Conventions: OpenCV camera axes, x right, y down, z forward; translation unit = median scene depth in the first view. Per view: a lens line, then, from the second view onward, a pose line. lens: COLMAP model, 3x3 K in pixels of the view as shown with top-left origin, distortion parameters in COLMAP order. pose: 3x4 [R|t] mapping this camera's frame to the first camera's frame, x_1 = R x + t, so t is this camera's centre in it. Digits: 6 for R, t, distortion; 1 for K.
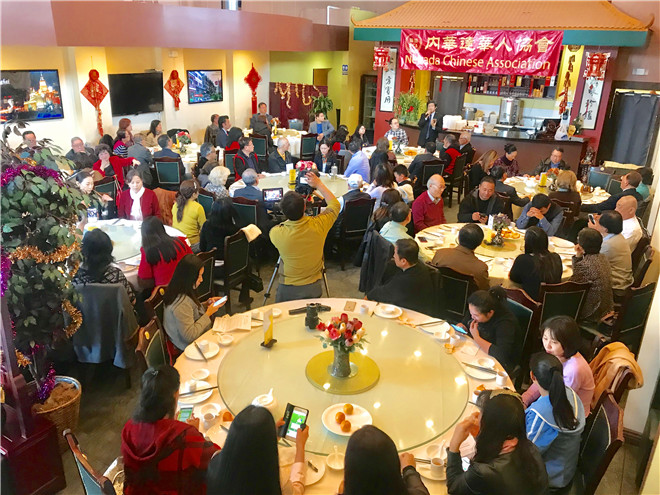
lens RADIAL K [[540.0, 0, 329.6], [0, 540.0, 245.8], [0, 0, 1]] dist [0.050688, -0.060713]
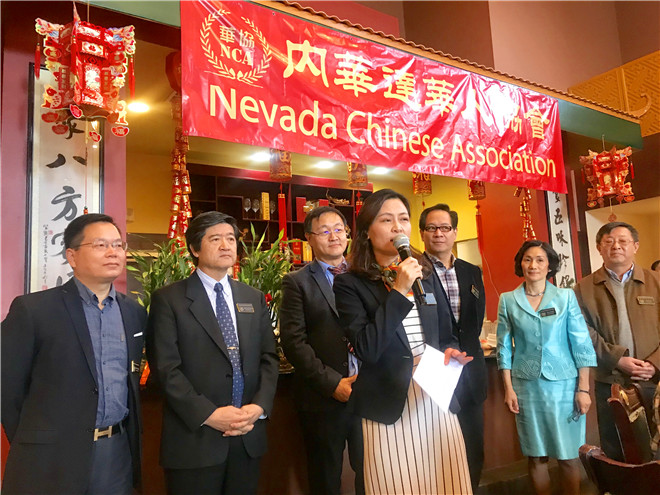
lens RADIAL K [[540.0, 0, 333.0], [0, 540.0, 248.1], [0, 0, 1]] dist [0.050688, -0.060713]
pose [[0.437315, 0.059137, 0.897362, -0.045569], [0.366383, 0.899555, -0.237832, -0.218460], [-0.821291, 0.432785, 0.371722, 0.929954]]
